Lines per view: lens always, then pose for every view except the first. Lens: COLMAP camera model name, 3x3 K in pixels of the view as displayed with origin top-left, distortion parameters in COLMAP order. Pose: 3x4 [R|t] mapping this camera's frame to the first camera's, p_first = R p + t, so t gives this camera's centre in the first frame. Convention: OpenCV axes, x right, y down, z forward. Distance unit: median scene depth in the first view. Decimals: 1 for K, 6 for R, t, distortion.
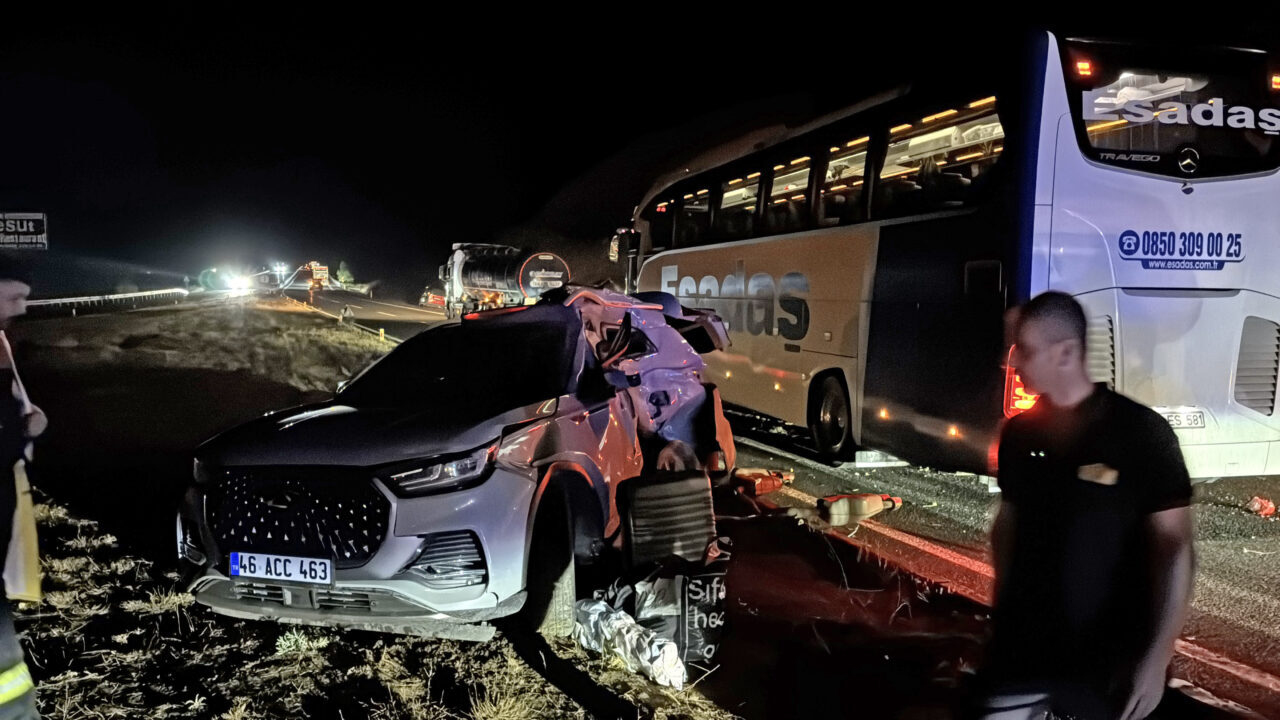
lens RADIAL K [[922.0, 0, 640.0], [0, 922.0, 360.0], [0, 0, 1]] dist [0.023947, -0.000997]
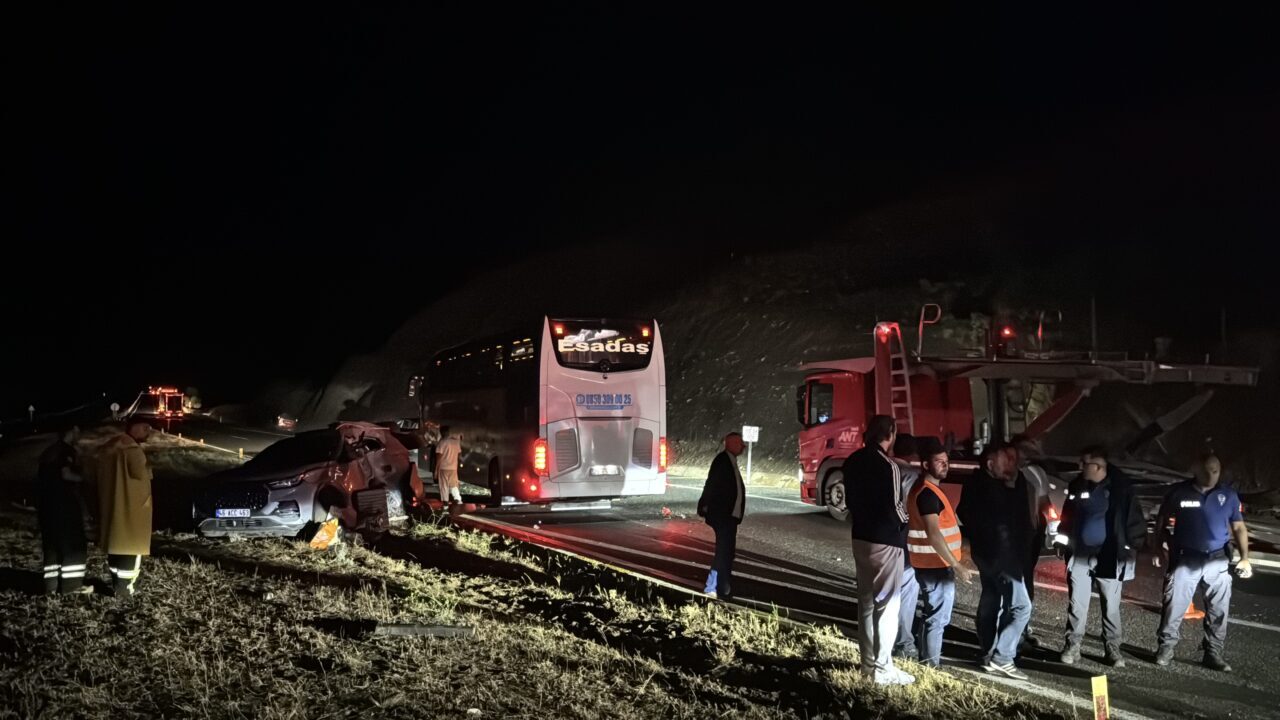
lens RADIAL K [[922.0, 0, 640.0], [0, 922.0, 360.0], [0, 0, 1]] dist [0.023947, -0.000997]
pose [[0.989698, -0.008259, 0.142932, 0.339159], [0.025773, 0.992303, -0.121122, 0.073421], [-0.140832, 0.123558, 0.982293, -1.477907]]
